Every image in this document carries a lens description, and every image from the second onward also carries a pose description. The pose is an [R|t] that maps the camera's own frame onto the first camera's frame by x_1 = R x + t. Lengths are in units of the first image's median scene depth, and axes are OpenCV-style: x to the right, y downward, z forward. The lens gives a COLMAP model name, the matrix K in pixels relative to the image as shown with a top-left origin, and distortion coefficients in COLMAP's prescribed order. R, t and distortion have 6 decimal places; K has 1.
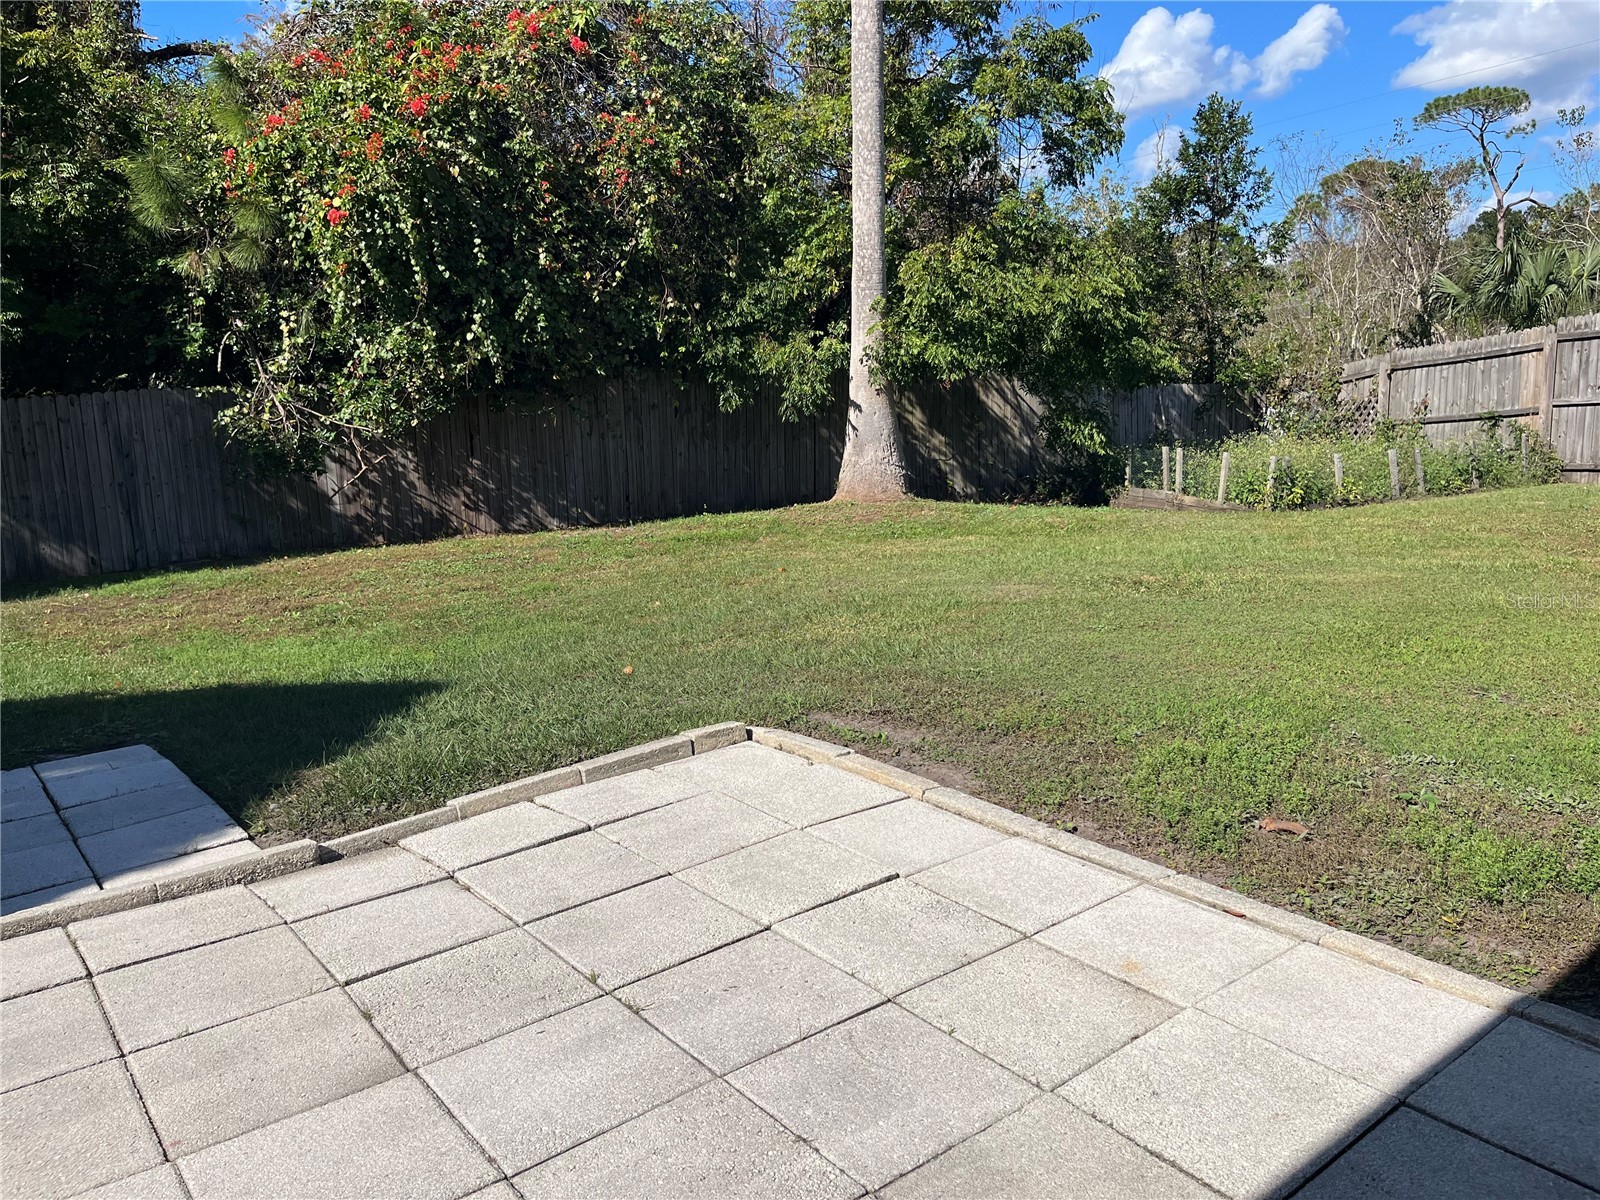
lens RADIAL K [[1219.5, 0, 806.4], [0, 1219.5, 591.0], [0, 0, 1]] dist [0.077757, -0.097918]
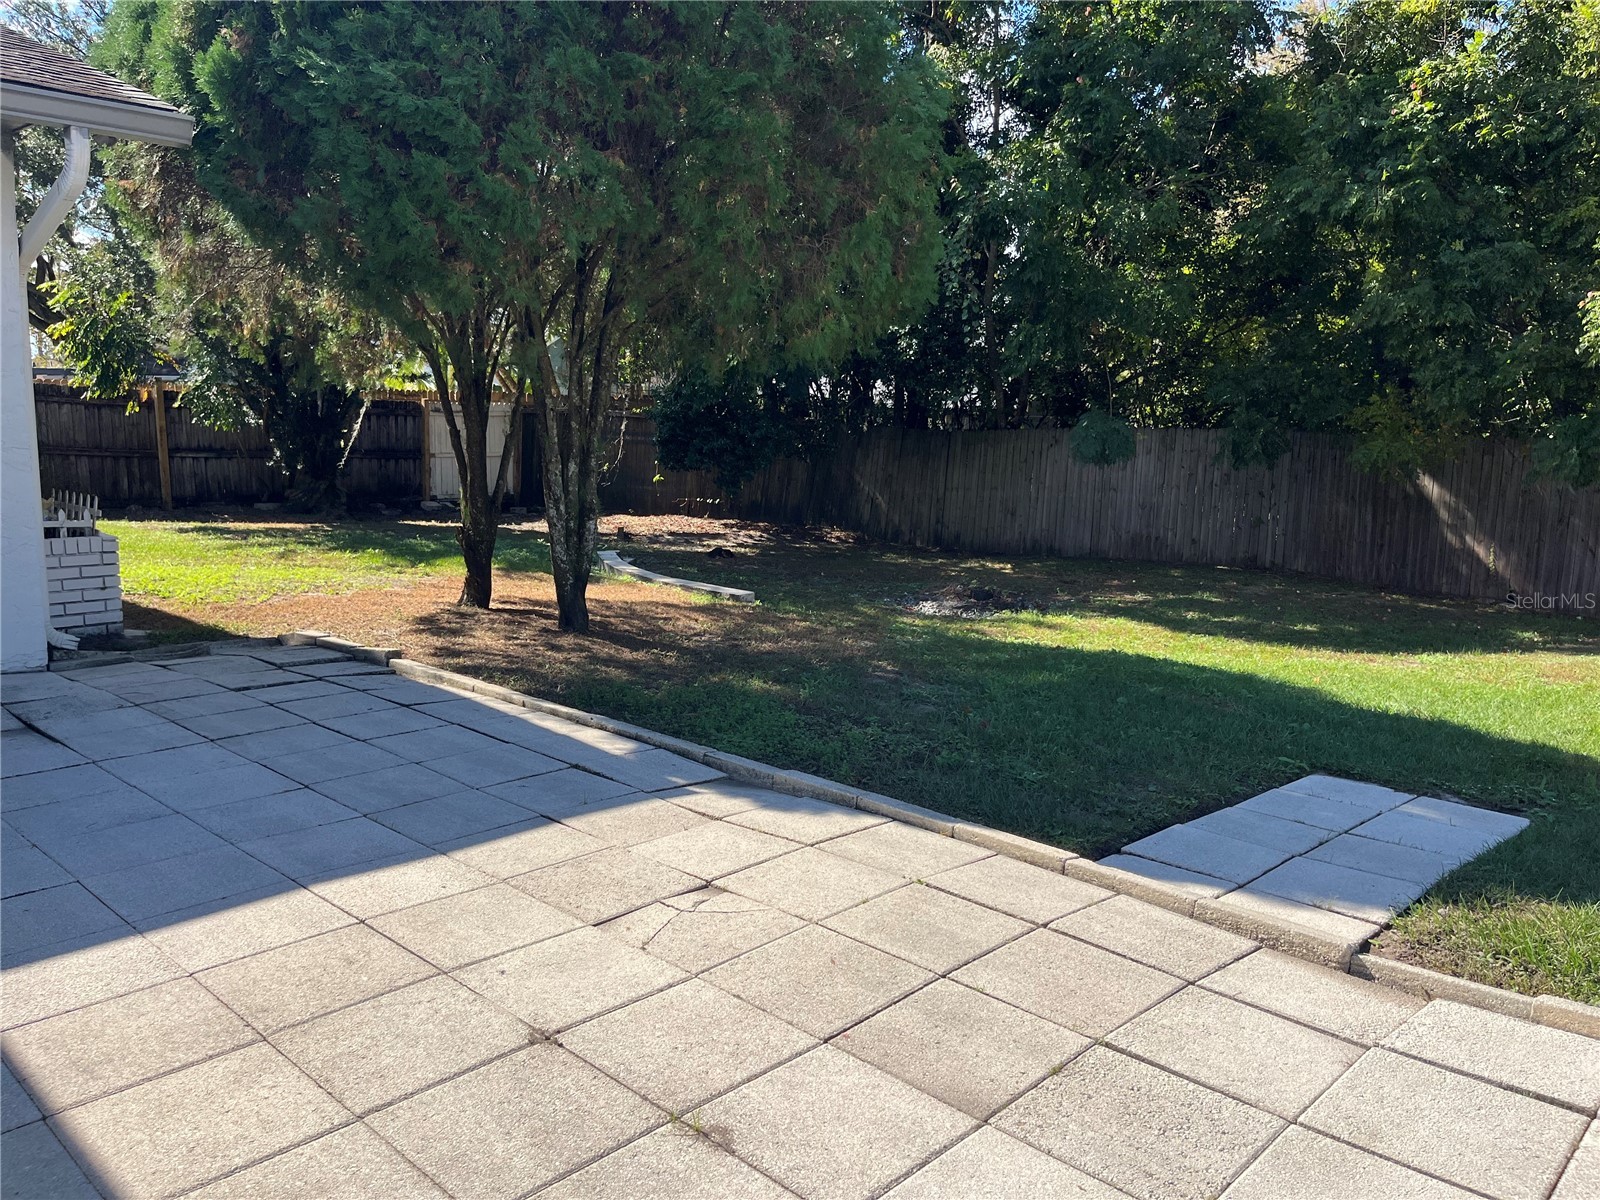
lens RADIAL K [[1219.5, 0, 806.4], [0, 1219.5, 591.0], [0, 0, 1]] dist [0.077757, -0.097918]
pose [[0.141098, 0.177676, -0.973921, 0.395403], [-0.200267, 0.968547, 0.147682, -0.106863], [0.969528, 0.174206, 0.172243, 0.423241]]
